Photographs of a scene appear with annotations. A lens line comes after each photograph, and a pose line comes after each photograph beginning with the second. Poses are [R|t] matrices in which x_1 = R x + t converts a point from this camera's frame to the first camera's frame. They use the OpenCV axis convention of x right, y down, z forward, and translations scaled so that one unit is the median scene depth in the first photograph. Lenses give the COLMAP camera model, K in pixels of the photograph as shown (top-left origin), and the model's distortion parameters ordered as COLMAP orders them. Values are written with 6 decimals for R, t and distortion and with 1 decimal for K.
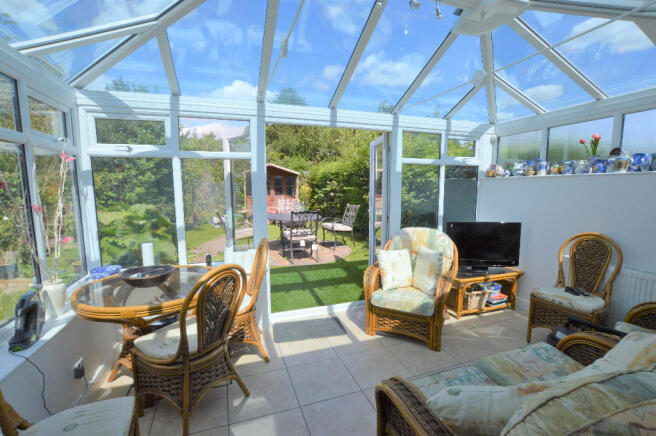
lens RADIAL K [[290.6, 0, 327.7], [0, 290.6, 220.7], [0, 0, 1]] dist [-0.019054, 0.000192]
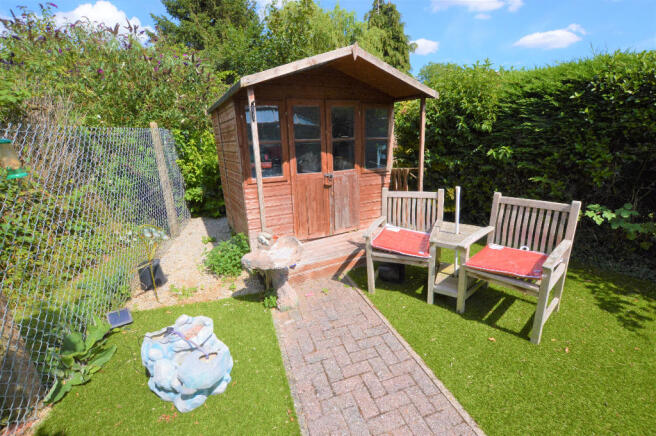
lens RADIAL K [[290.6, 0, 326.9], [0, 290.6, 219.1], [0, 0, 1]] dist [-0.019054, 0.000192]
pose [[0.945141, -0.107599, 0.308432, -0.395340], [0.055374, 0.983303, 0.173348, -0.122875], [-0.321934, -0.146759, 0.935318, 0.957933]]
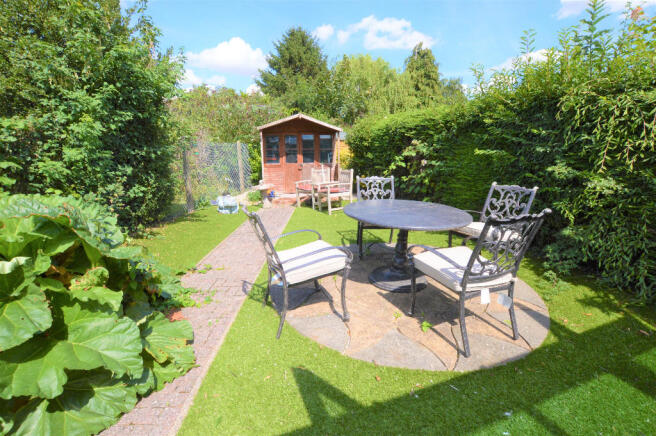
lens RADIAL K [[290.6, 0, 328.6], [0, 290.6, 217.0], [0, 0, 1]] dist [-0.019054, 0.000192]
pose [[0.999812, -0.001630, 0.019333, -0.183185], [-0.000373, 0.994664, 0.103164, -0.040136], [-0.019398, -0.103152, 0.994476, 0.399239]]
